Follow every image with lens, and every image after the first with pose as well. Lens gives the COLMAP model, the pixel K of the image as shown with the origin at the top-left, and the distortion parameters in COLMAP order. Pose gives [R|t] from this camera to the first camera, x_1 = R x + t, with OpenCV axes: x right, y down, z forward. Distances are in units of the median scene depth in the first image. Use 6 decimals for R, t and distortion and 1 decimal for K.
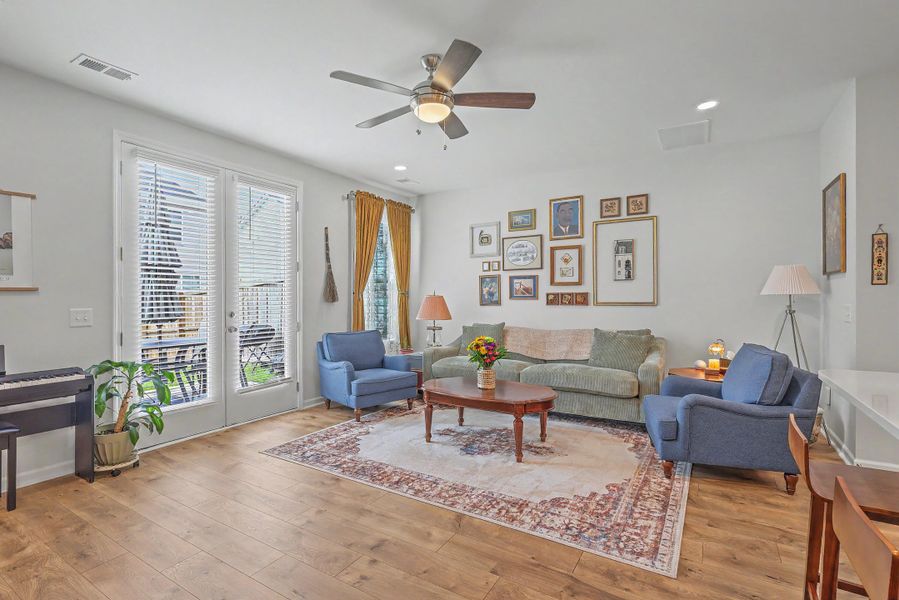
lens RADIAL K [[422.3, 0, 449.6], [0, 422.3, 294.3], [0, 0, 1]] dist [0.001175, 0.000660]
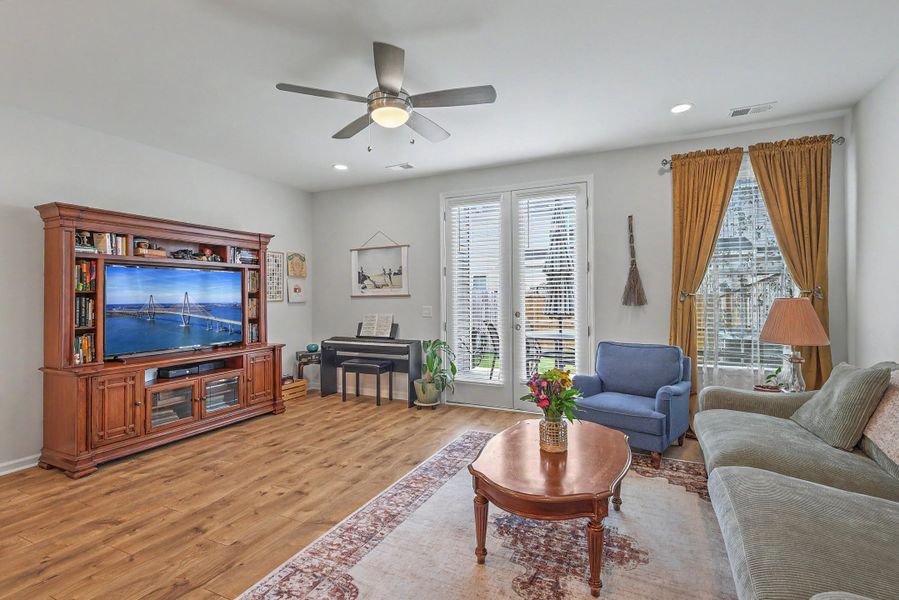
lens RADIAL K [[427.9, 0, 449.2], [0, 427.9, 292.7], [0, 0, 1]] dist [0.000586, 0.000066]
pose [[0.108250, -0.001549, -0.994122, 0.896532], [0.013958, 0.999903, -0.000038, -0.022185], [0.994026, -0.013872, 0.108262, 0.971627]]
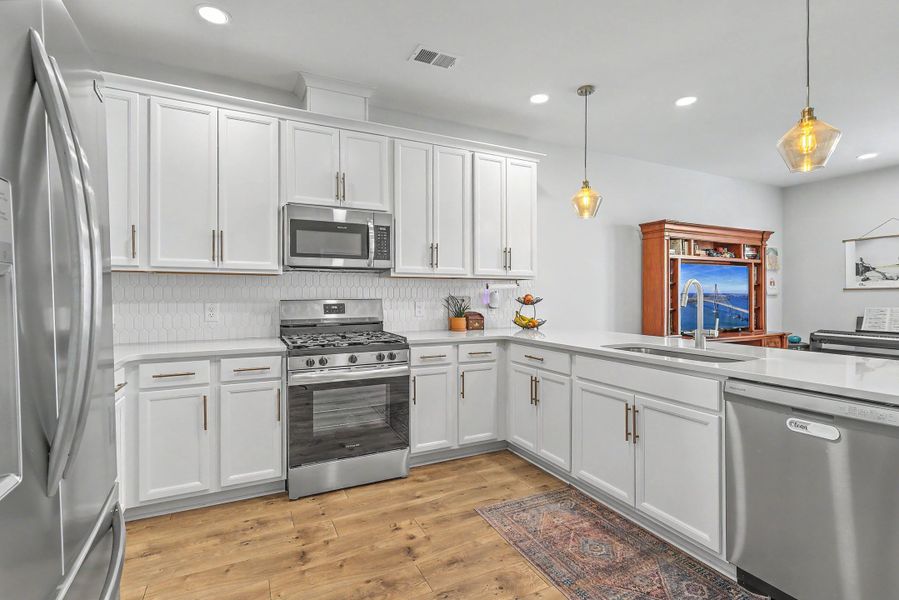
lens RADIAL K [[422.3, 0, 449.6], [0, 422.3, 294.3], [0, 0, 1]] dist [0.001175, 0.000660]
pose [[-0.526306, 0.004803, -0.850281, 1.406271], [0.008483, 0.999964, 0.000398, -0.003653], [0.850253, -0.007004, -0.526328, 0.234673]]
